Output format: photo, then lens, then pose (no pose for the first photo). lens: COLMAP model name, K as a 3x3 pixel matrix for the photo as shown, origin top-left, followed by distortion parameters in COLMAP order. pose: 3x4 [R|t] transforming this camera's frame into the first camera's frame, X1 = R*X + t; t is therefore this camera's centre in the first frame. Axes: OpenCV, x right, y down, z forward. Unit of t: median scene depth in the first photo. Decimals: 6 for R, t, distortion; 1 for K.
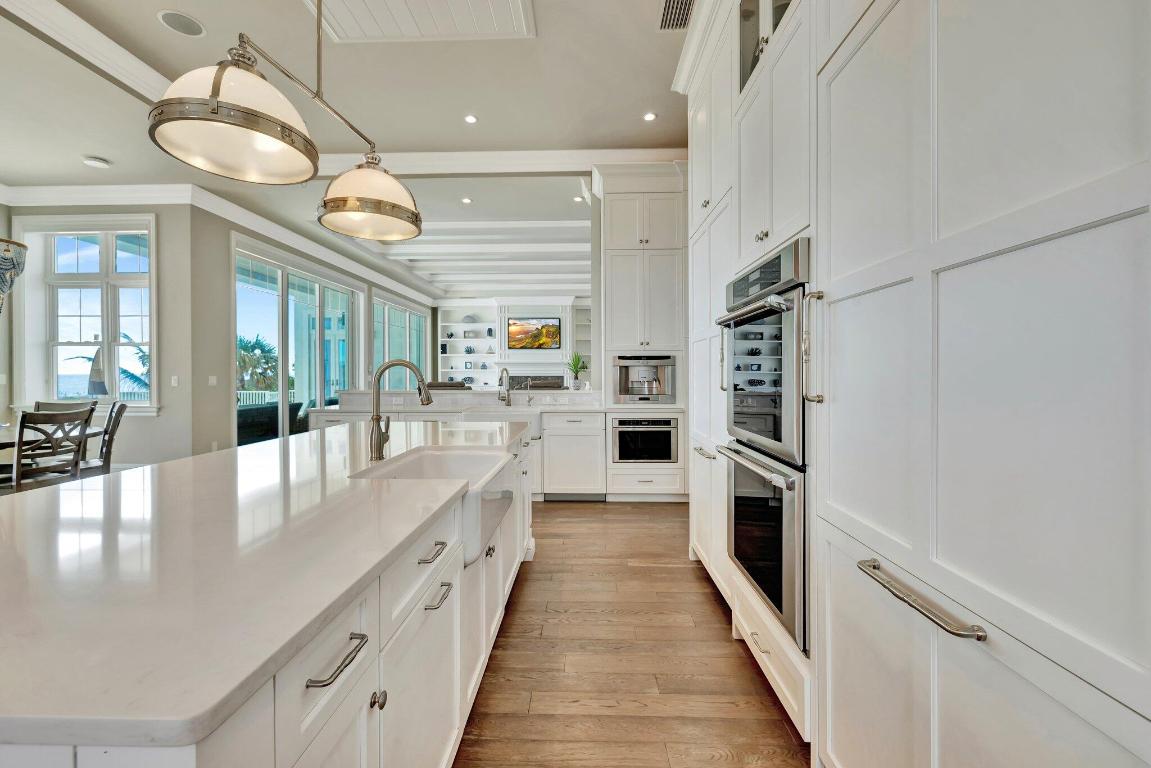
lens RADIAL K [[483.3, 0, 577.7], [0, 483.3, 382.8], [0, 0, 1]] dist [-0.009255, -0.000395]
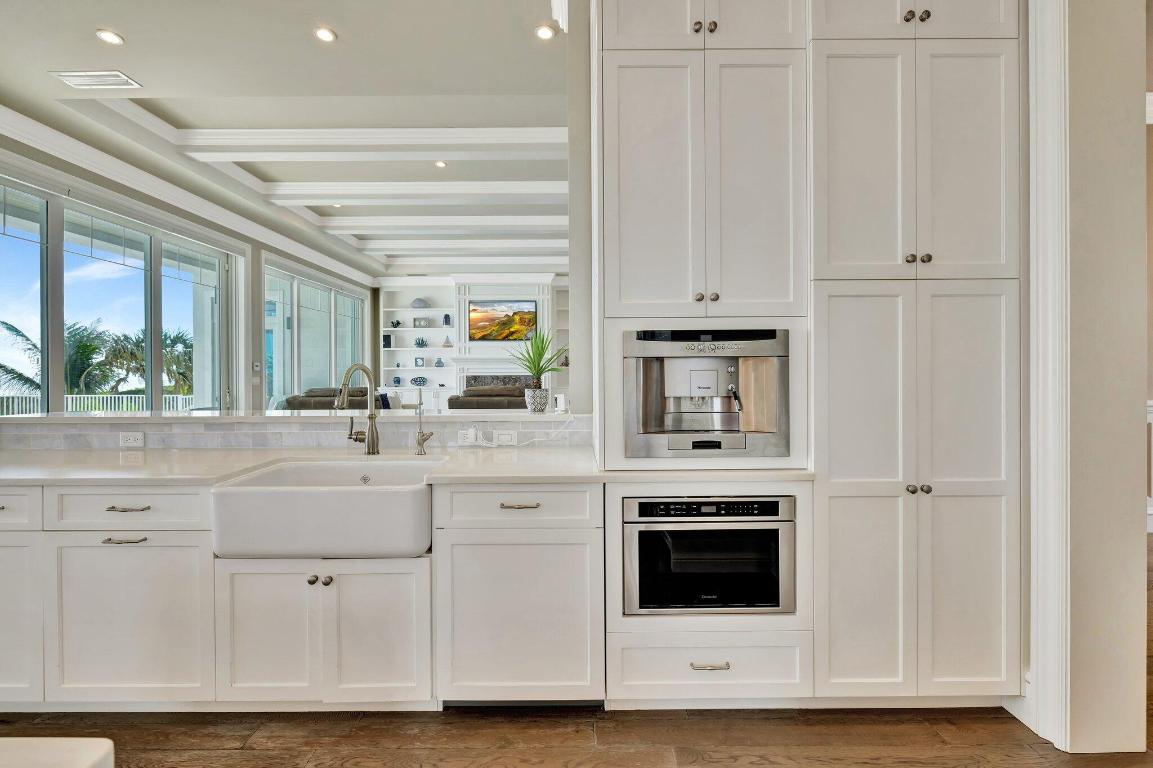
lens RADIAL K [[484.1, 0, 572.3], [0, 484.1, 377.3], [0, 0, 1]] dist [-0.009255, -0.000395]
pose [[0.999886, -0.003758, 0.014636, 0.013413], [0.003845, 0.999975, -0.005942, -0.008353], [-0.014614, 0.005997, 0.999875, 0.299270]]
